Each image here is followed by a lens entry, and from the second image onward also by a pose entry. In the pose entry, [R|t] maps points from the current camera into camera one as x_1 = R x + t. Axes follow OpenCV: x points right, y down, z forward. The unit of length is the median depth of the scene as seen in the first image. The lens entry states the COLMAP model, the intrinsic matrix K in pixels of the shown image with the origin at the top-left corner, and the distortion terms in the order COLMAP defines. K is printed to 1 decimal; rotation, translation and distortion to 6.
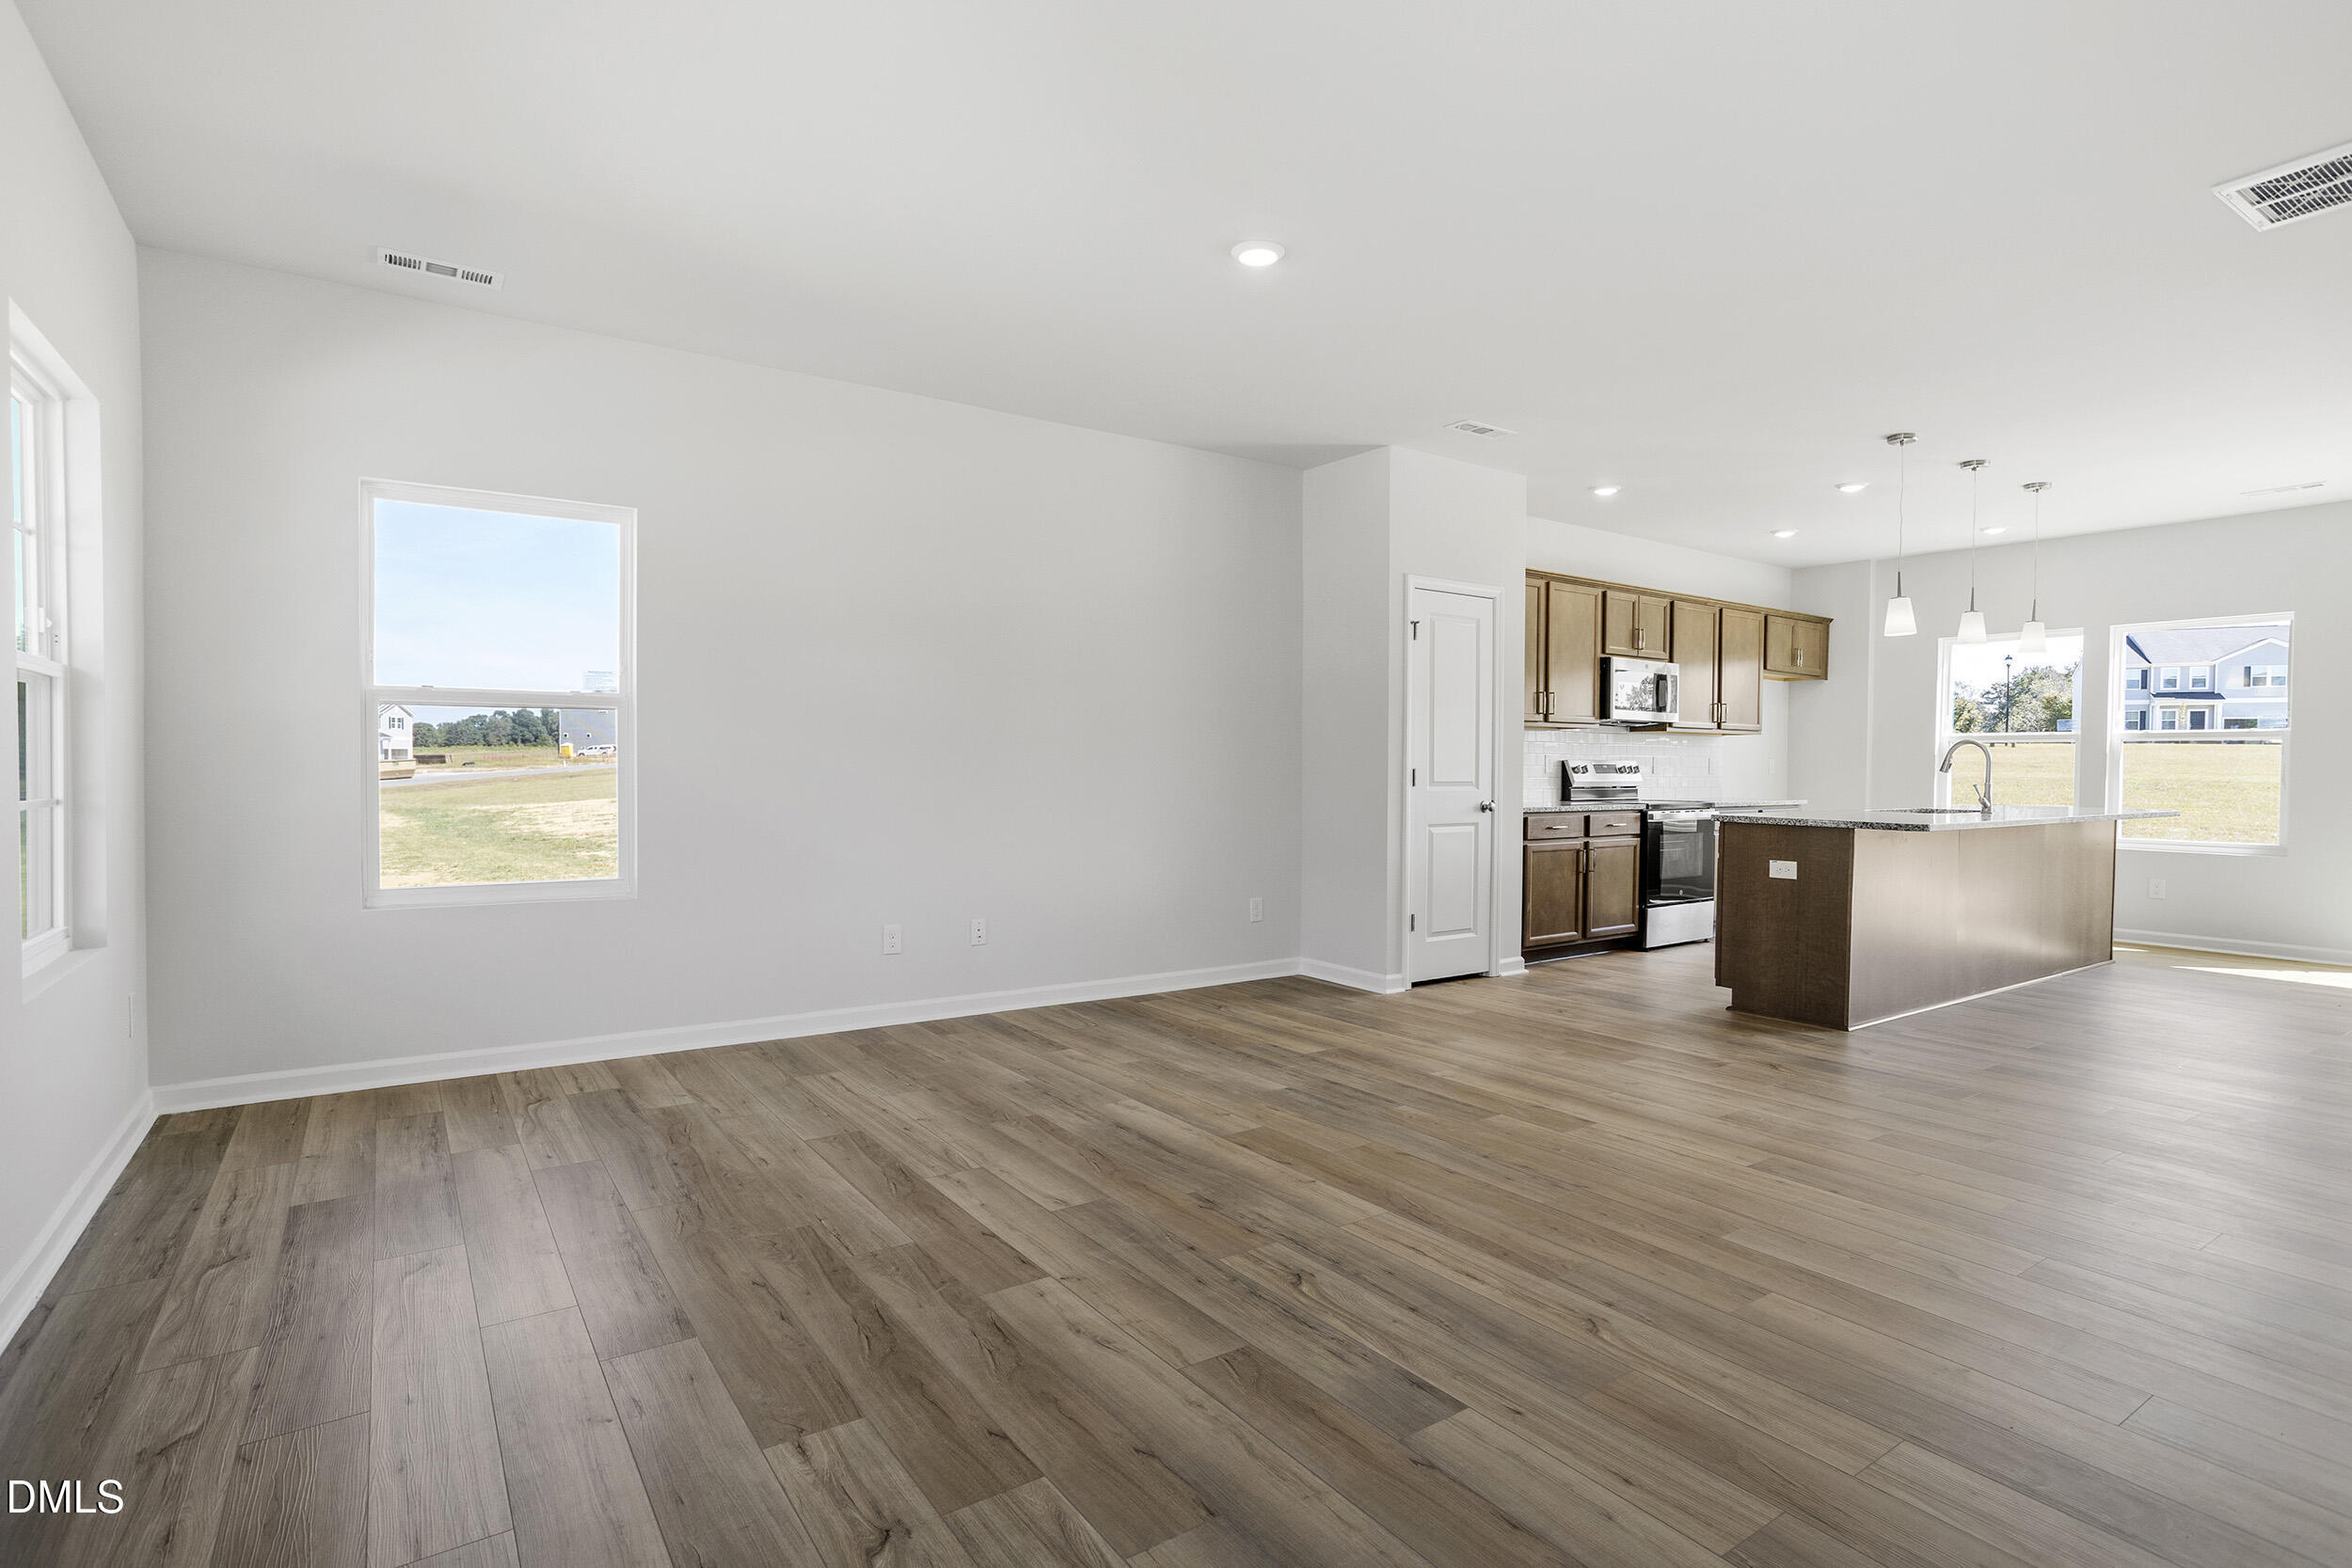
lens RADIAL K [[1144.6, 0, 1188.2], [0, 1144.6, 771.9], [0, 0, 1]] dist [-0.022853, 0.004757]
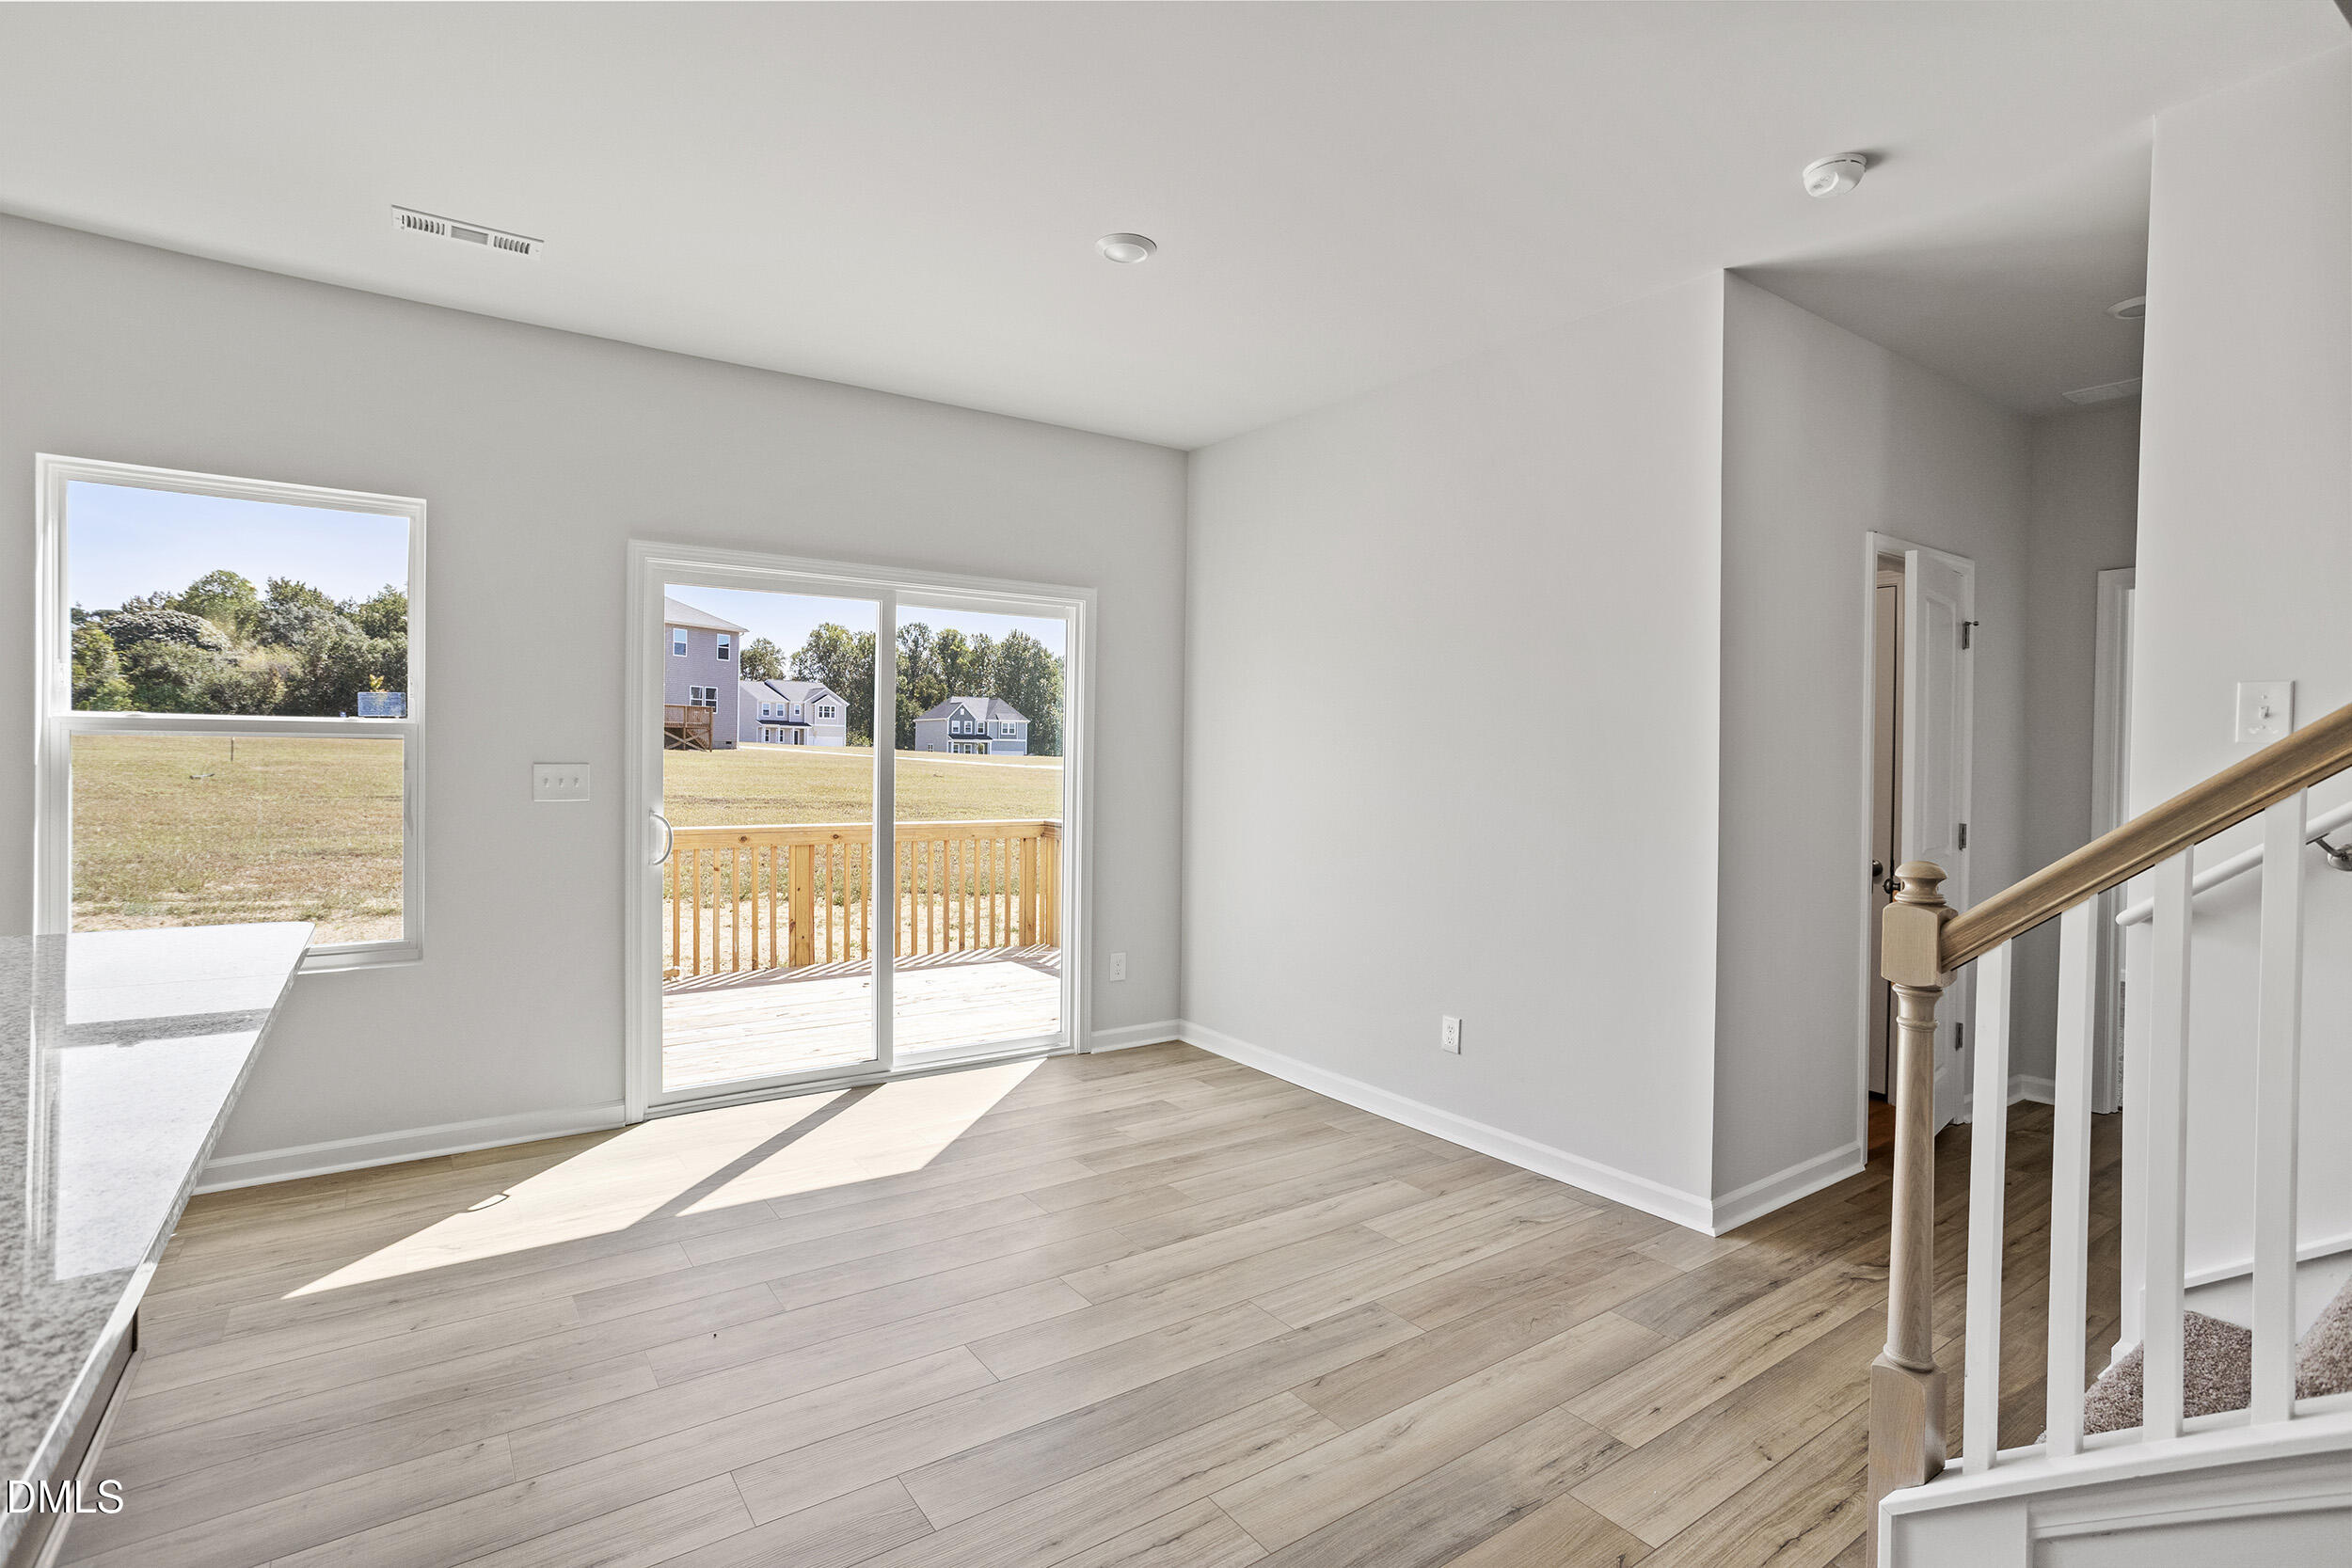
lens RADIAL K [[1130.1, 0, 1182.7], [0, 1130.1, 763.3], [0, 0, 1]] dist [-0.027568, 0.005948]
pose [[-0.010447, -0.013020, 0.999861, 0.403485], [-0.009024, 0.999876, 0.012926, -0.025380], [-0.999905, -0.008888, -0.010563, 0.587570]]
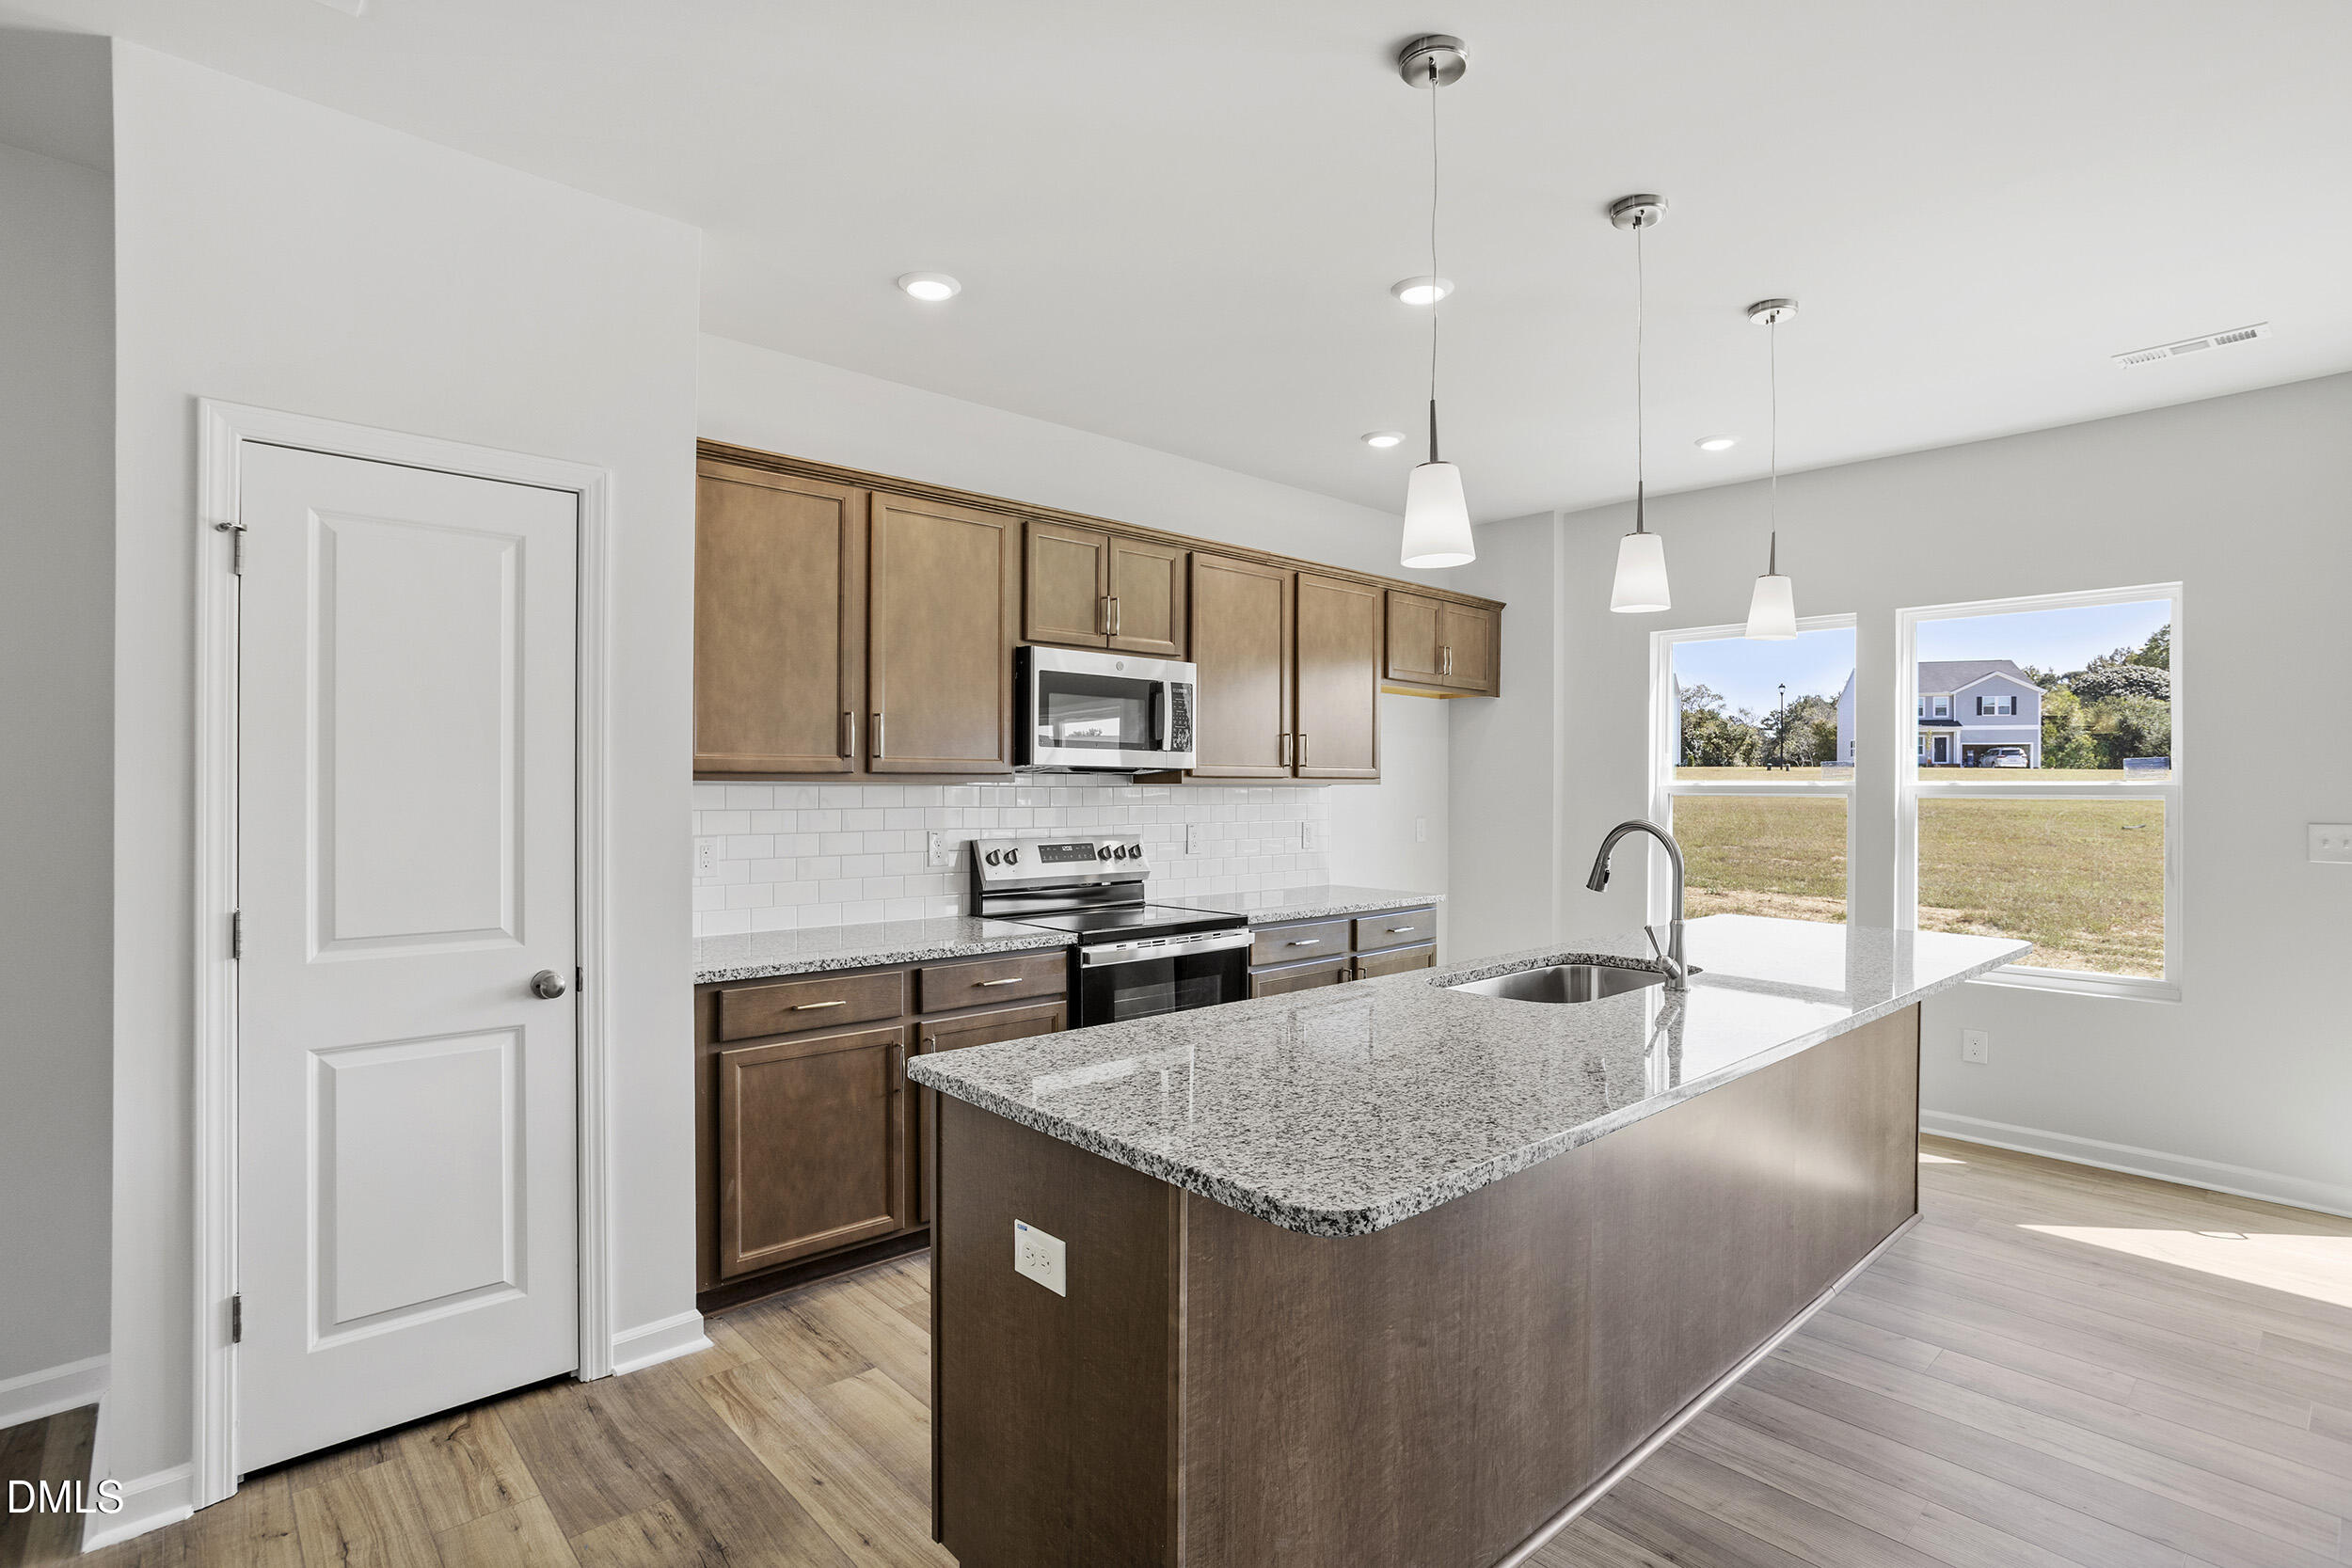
lens RADIAL K [[1130.1, 0, 1181.8], [0, 1130.1, 784.1], [0, 0, 1]] dist [-0.027568, 0.005948]
pose [[0.991087, -0.001424, 0.133210, 0.347732], [0.002534, 0.999964, -0.008158, -0.031248], [-0.133194, 0.008423, 0.991054, 0.450412]]
